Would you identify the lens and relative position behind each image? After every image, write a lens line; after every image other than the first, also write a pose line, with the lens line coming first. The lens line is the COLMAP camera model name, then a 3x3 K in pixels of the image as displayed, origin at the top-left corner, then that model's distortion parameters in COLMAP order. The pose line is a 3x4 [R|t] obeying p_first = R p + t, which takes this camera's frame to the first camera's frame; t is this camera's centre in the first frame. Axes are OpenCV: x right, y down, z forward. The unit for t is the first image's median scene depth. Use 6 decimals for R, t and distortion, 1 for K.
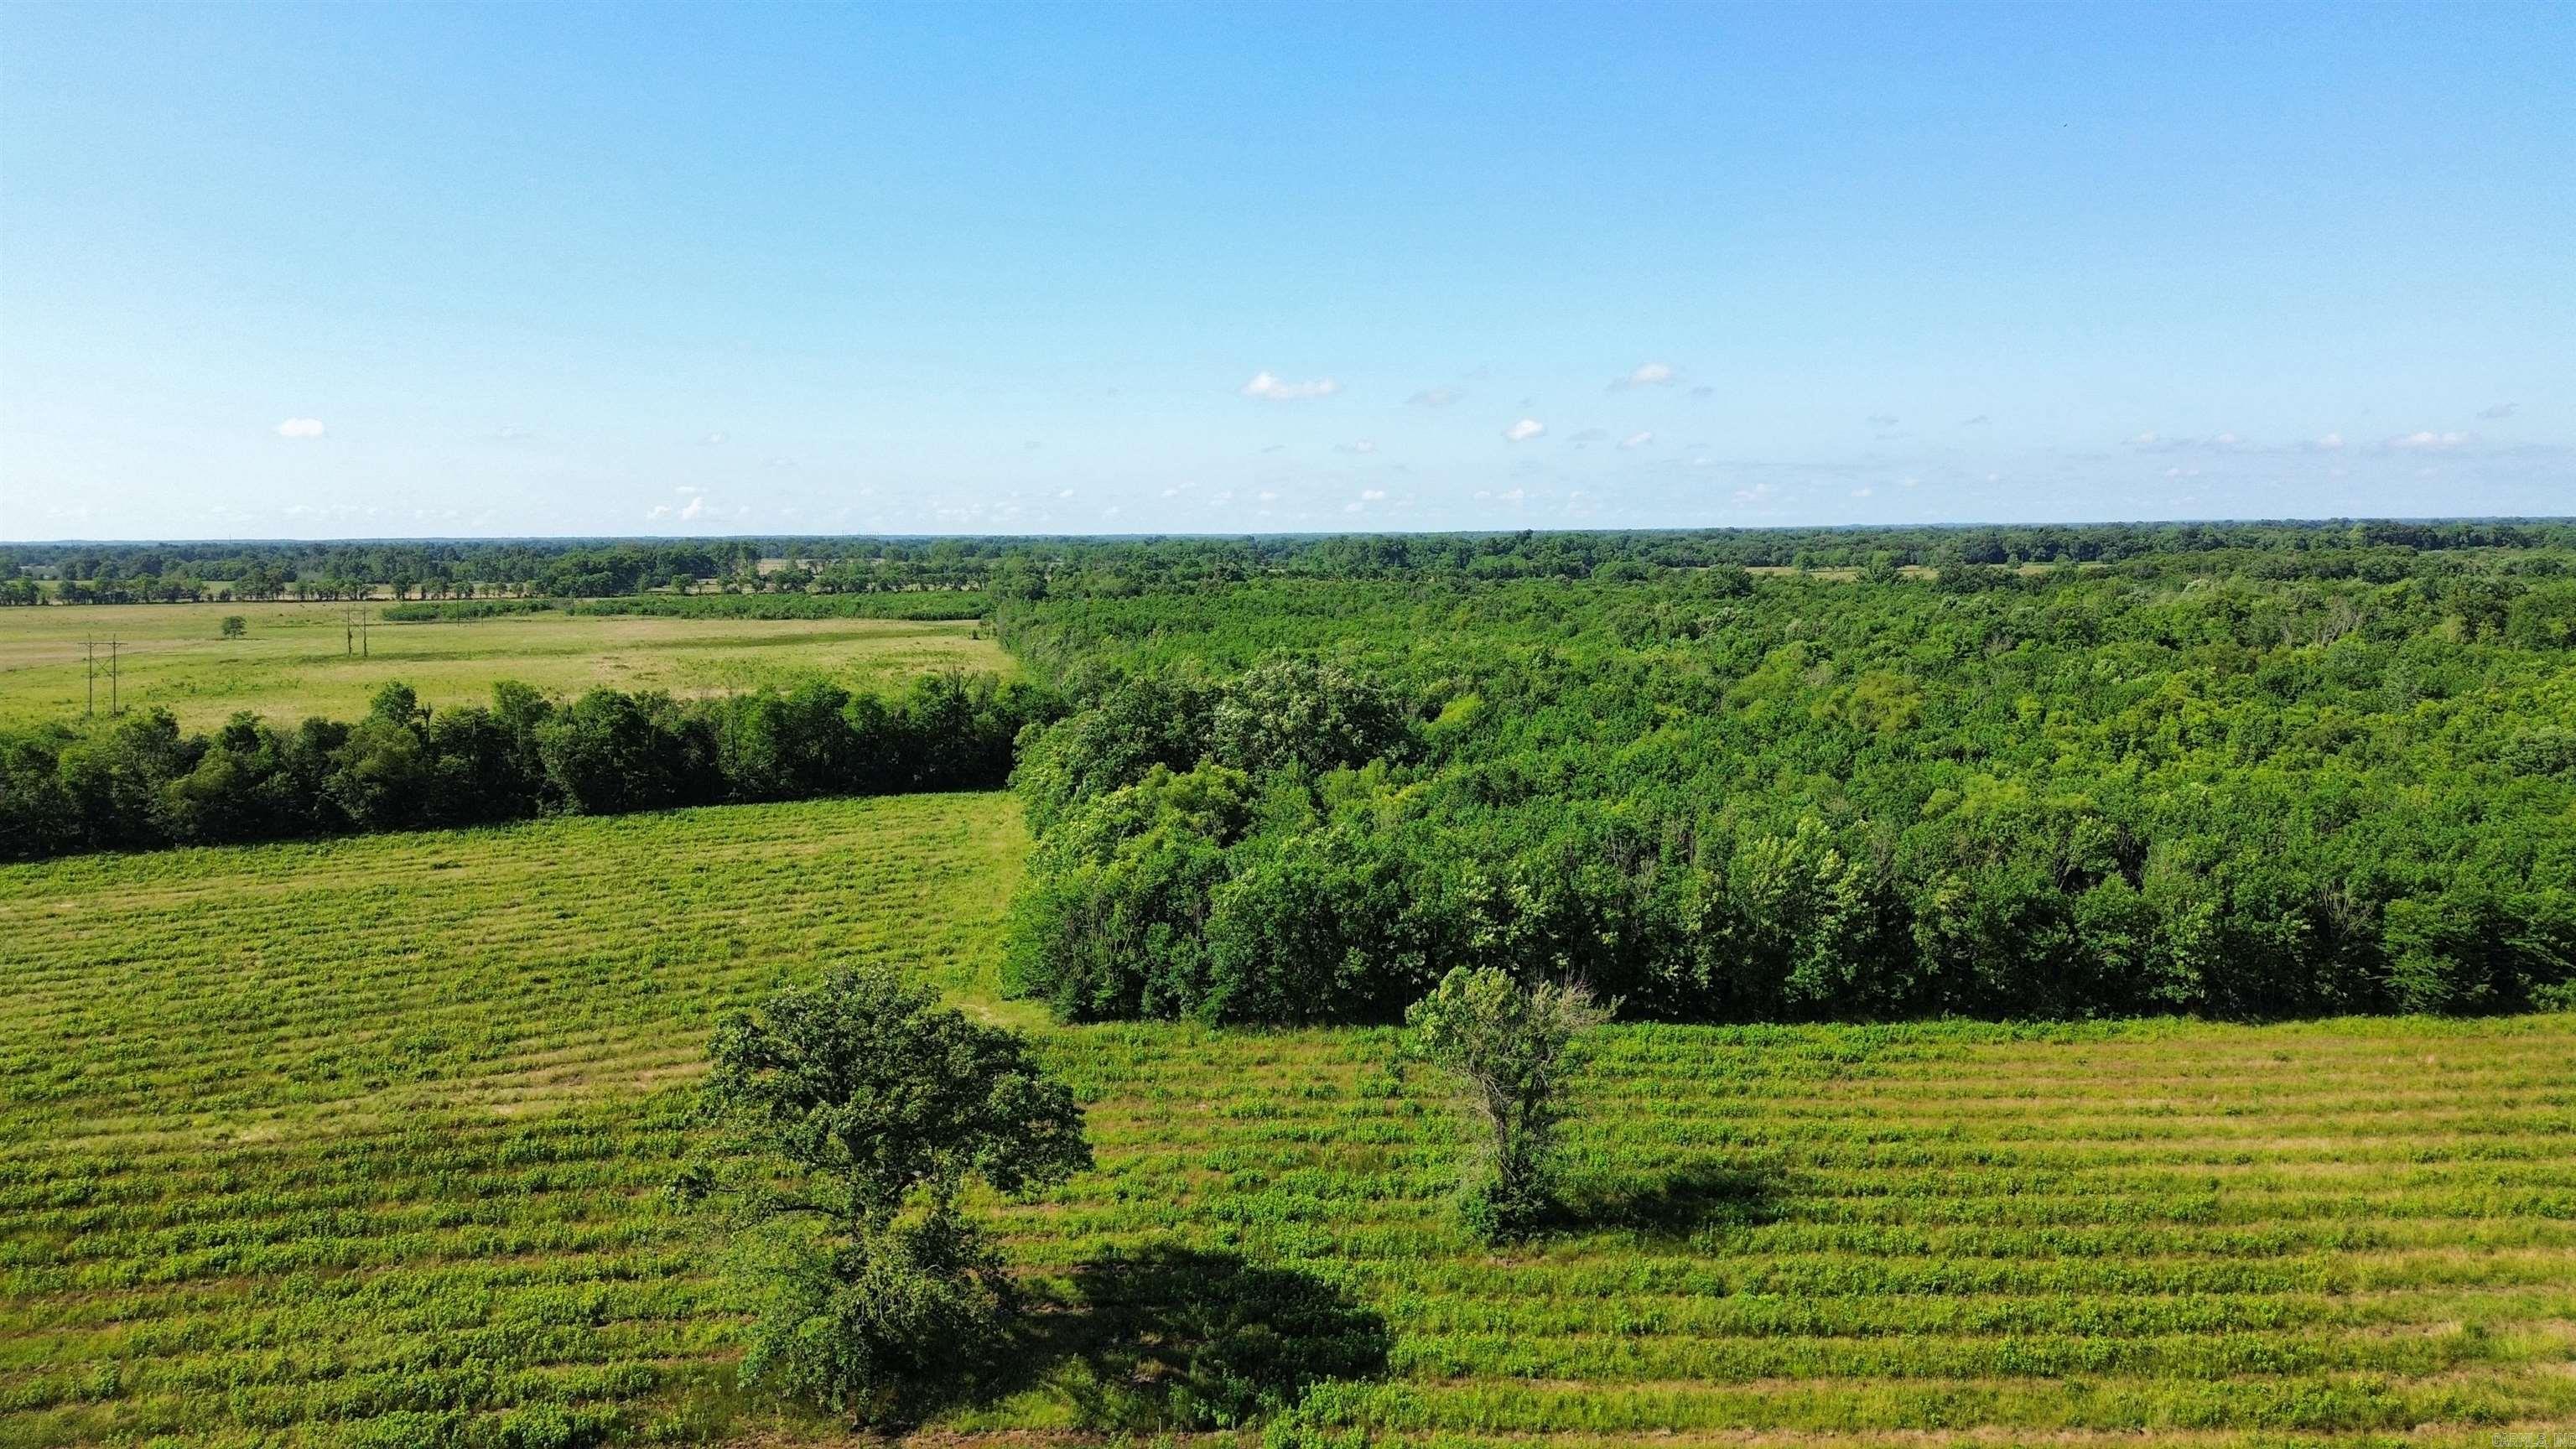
lens RADIAL K [[1811.3, 0, 1288.0], [0, 1811.3, 724.5], [0, 0, 1]] dist [0.074572, -0.077471]
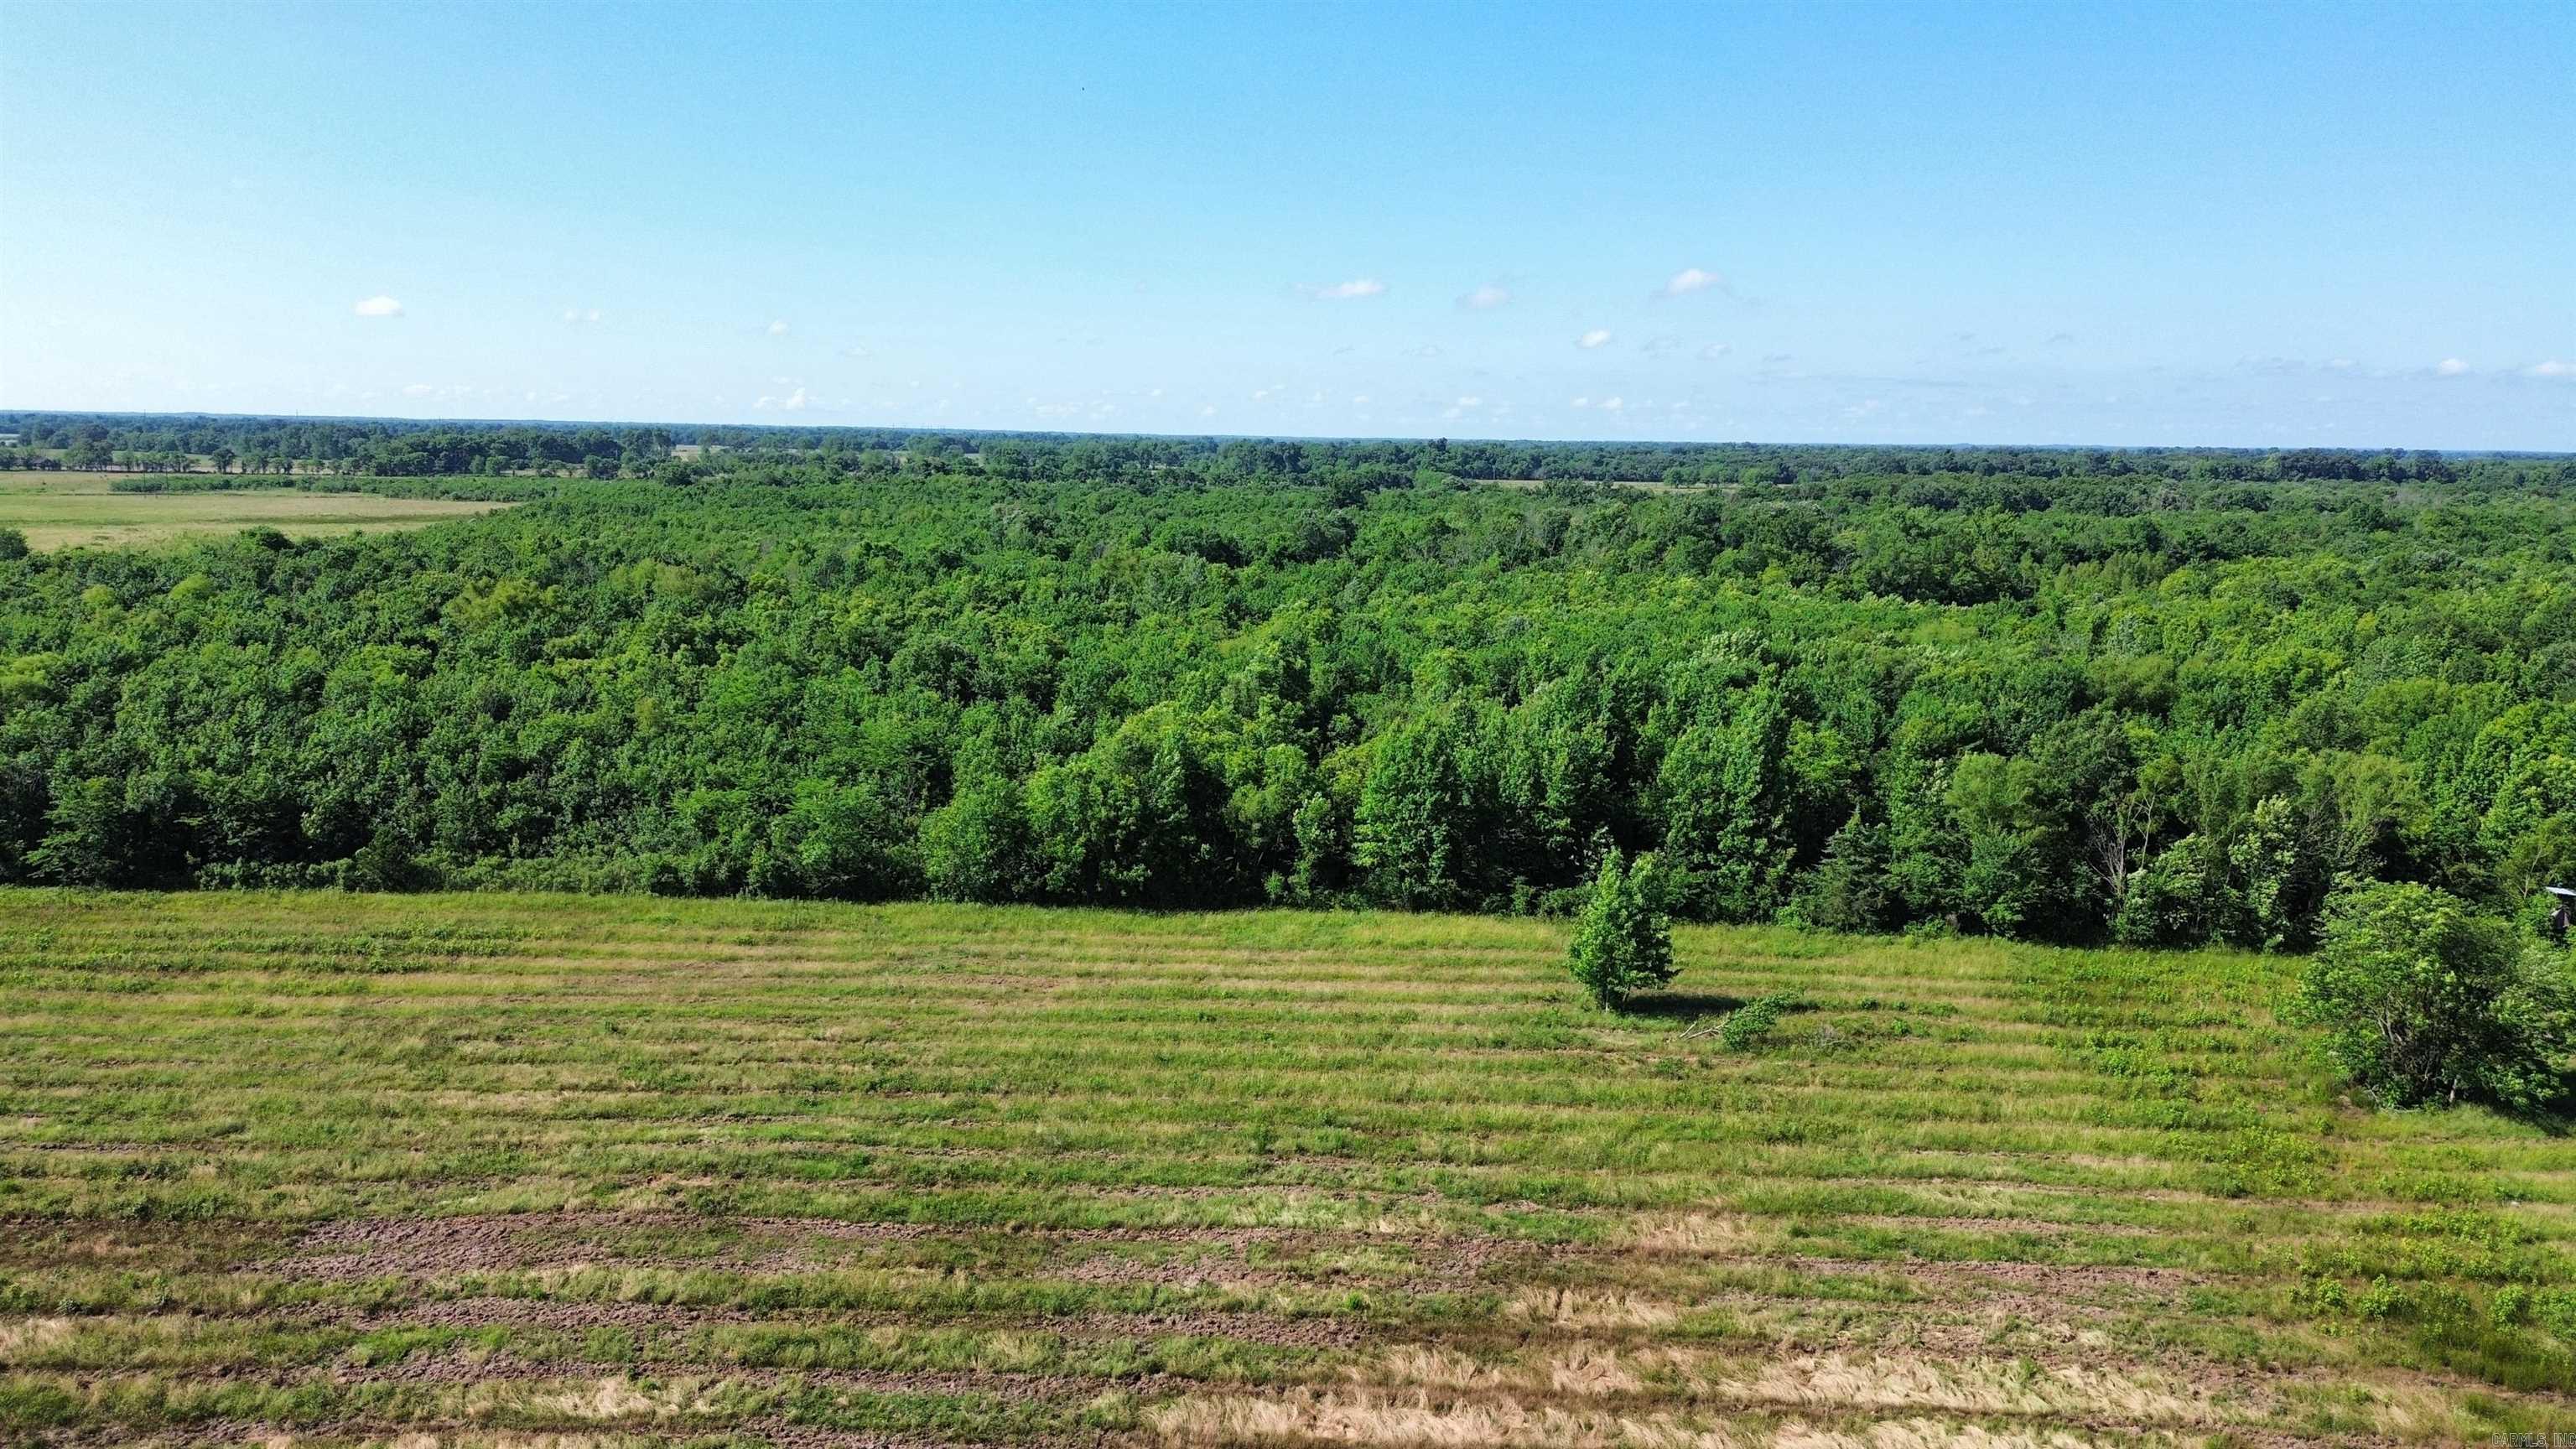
lens RADIAL K [[1811.3, 0, 1288.0], [0, 1811.3, 724.5], [0, 0, 1]] dist [0.074572, -0.077471]
pose [[0.998523, 0.033431, -0.042827, 0.155164], [-0.031161, 0.998129, 0.052613, -0.001063], [0.044506, -0.051201, 0.997696, 0.000382]]
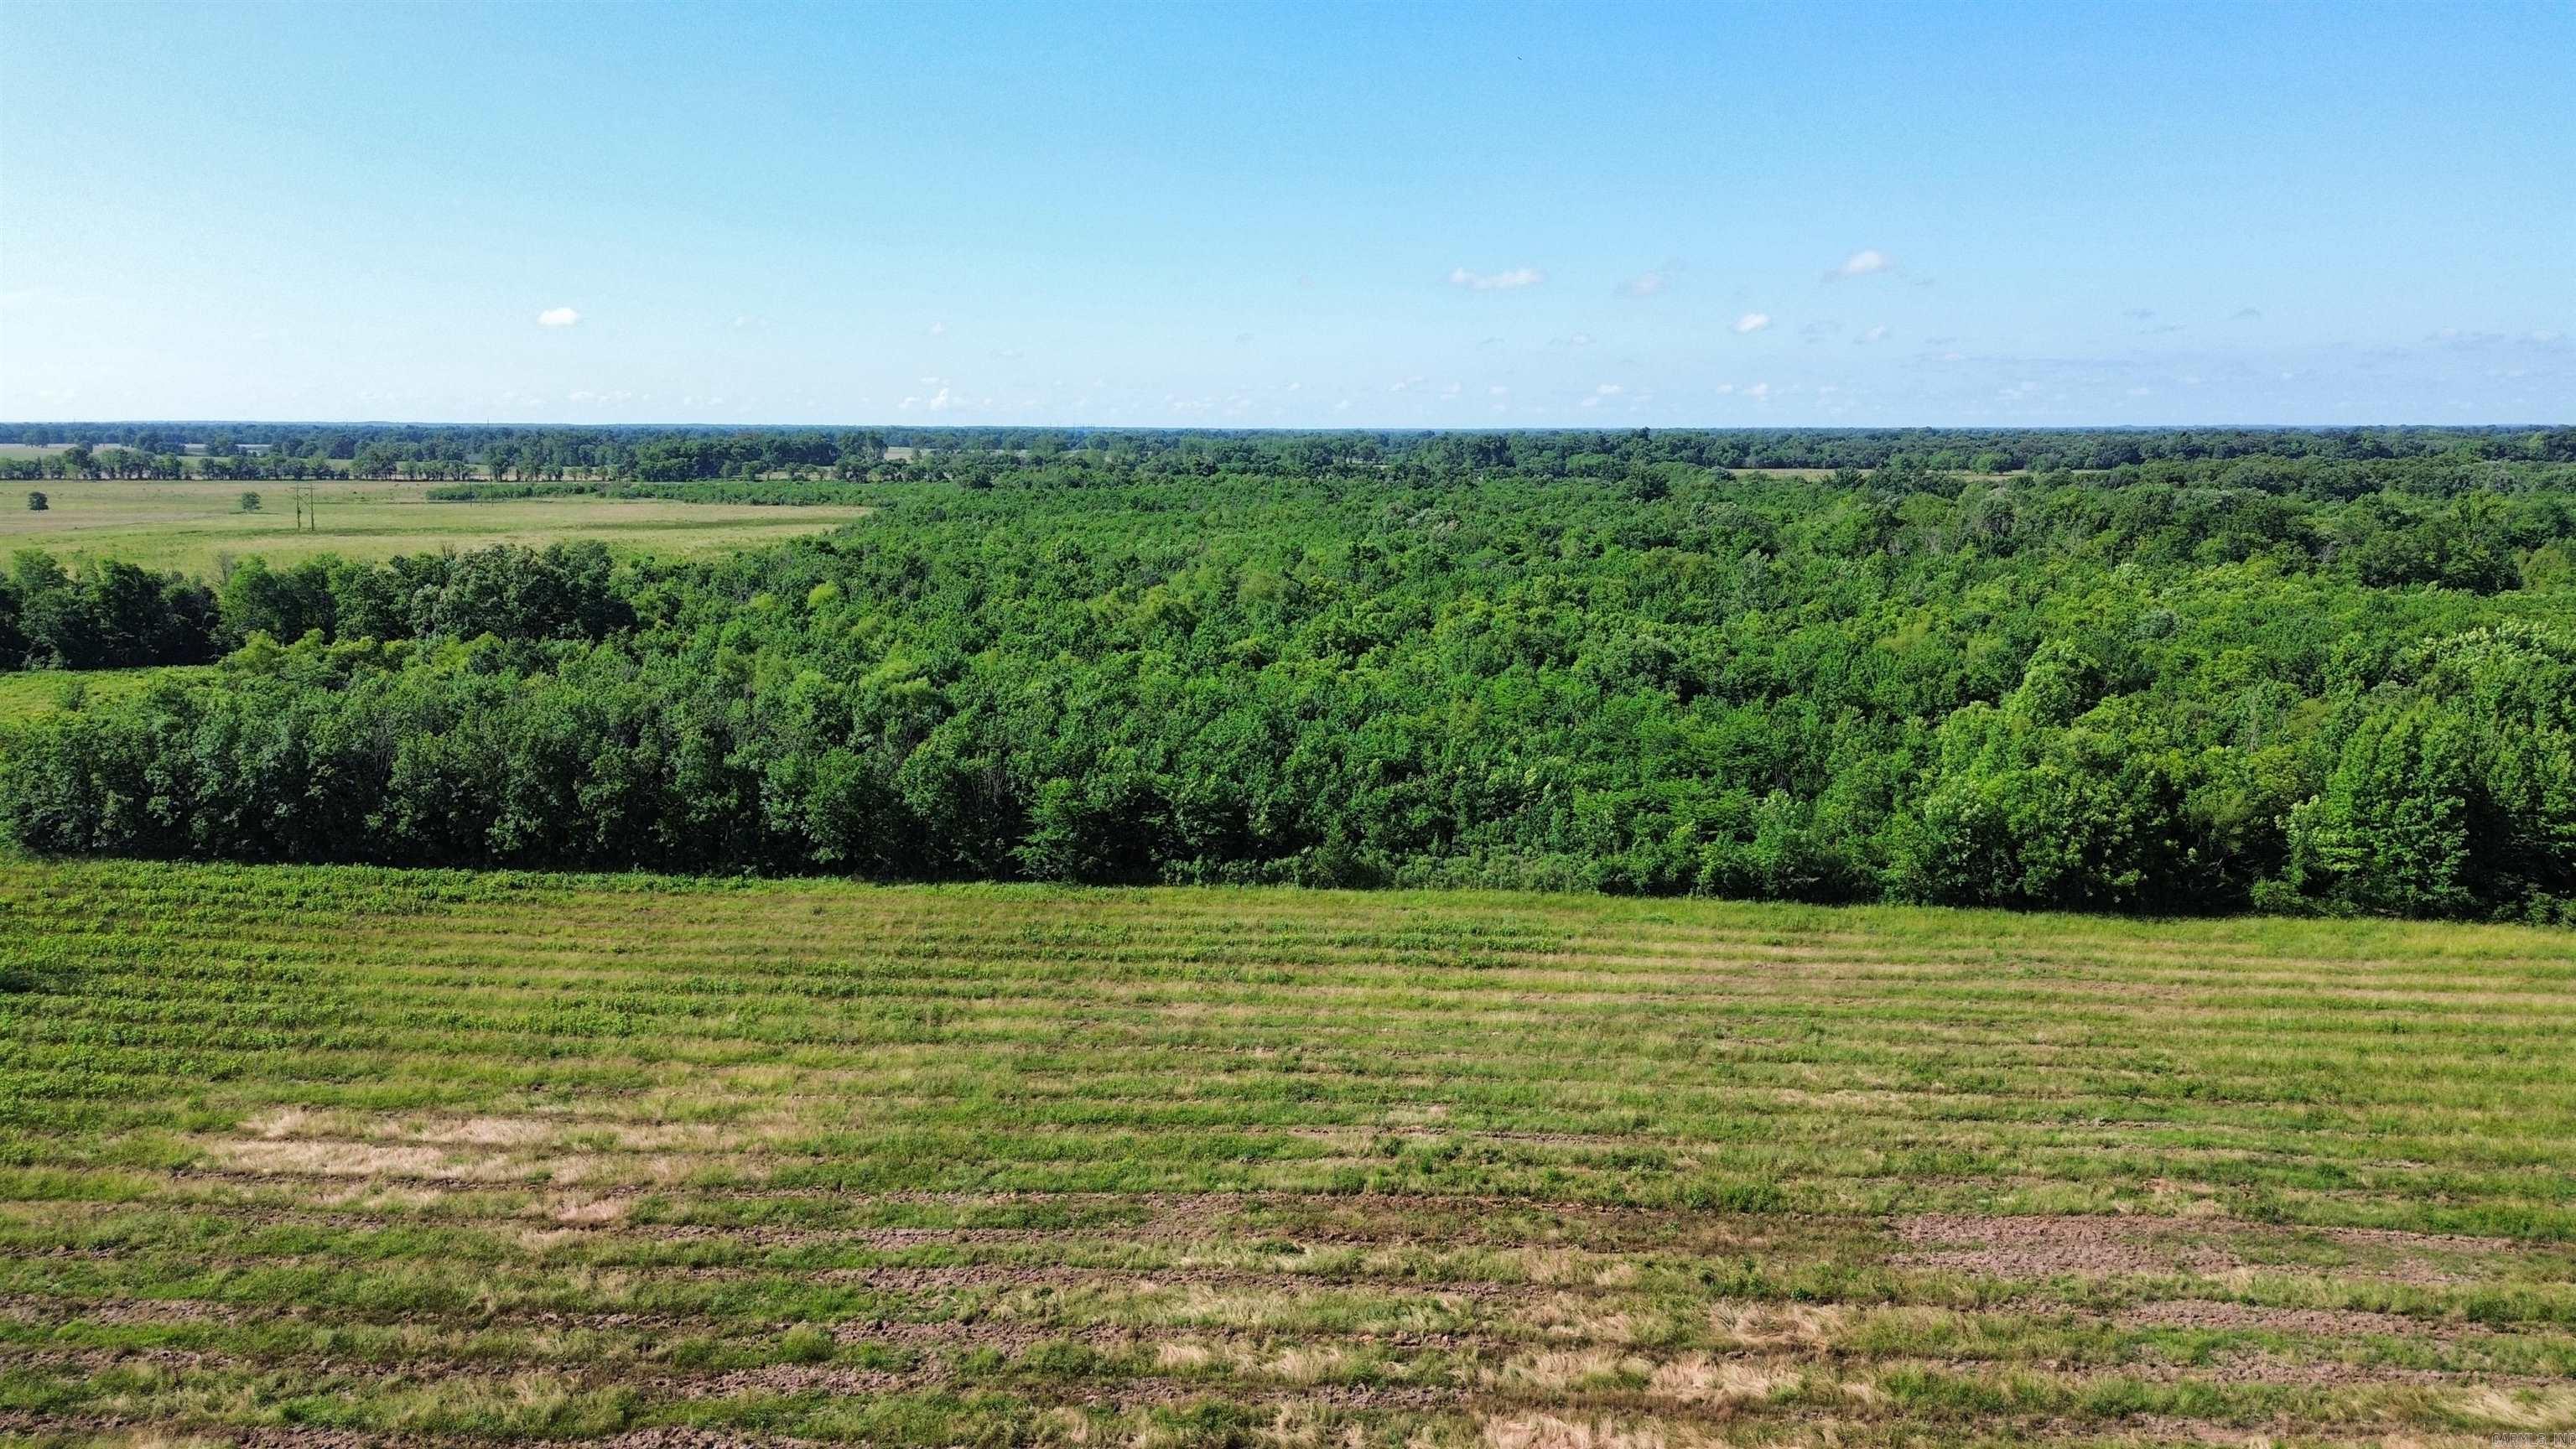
lens RADIAL K [[1811.3, 0, 1288.0], [0, 1811.3, 724.5], [0, 0, 1]] dist [0.074572, -0.077471]
pose [[0.992326, 0.031487, -0.119571, 0.102275], [-0.024631, 0.997990, 0.058391, -0.000280], [0.121169, -0.054998, 0.991107, -0.005220]]
